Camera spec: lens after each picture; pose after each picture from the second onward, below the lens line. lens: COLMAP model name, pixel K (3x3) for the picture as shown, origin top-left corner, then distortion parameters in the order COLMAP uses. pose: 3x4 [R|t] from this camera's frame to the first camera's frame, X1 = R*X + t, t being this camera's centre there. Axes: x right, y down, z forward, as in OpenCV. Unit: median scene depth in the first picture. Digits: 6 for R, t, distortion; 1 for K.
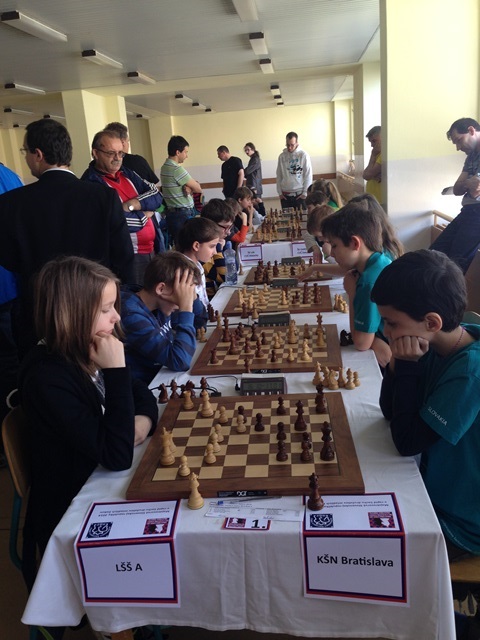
lens RADIAL K [[615.9, 0, 234.1], [0, 615.9, 320.9], [0, 0, 1]] dist [-0.008541, -0.024013]
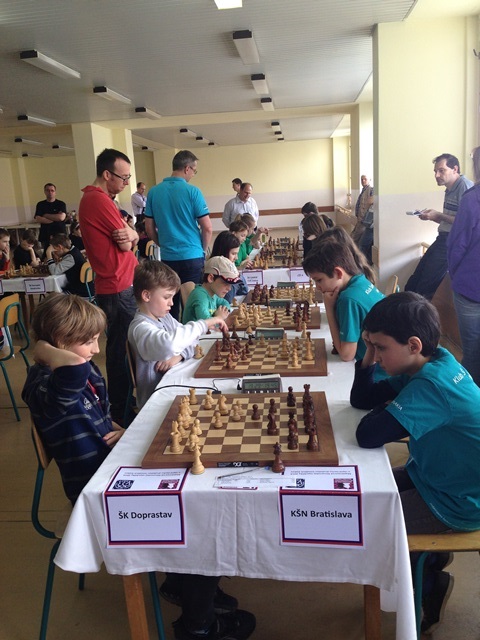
lens RADIAL K [[616.4, 0, 240.0], [0, 616.4, 320.0], [0, 0, 1]] dist [-0.005476, -0.018821]
pose [[0.999791, 0.017361, 0.010784, 0.002811], [-0.016790, 0.998560, -0.050960, 0.043853], [-0.011653, 0.050769, 0.998642, -0.169497]]
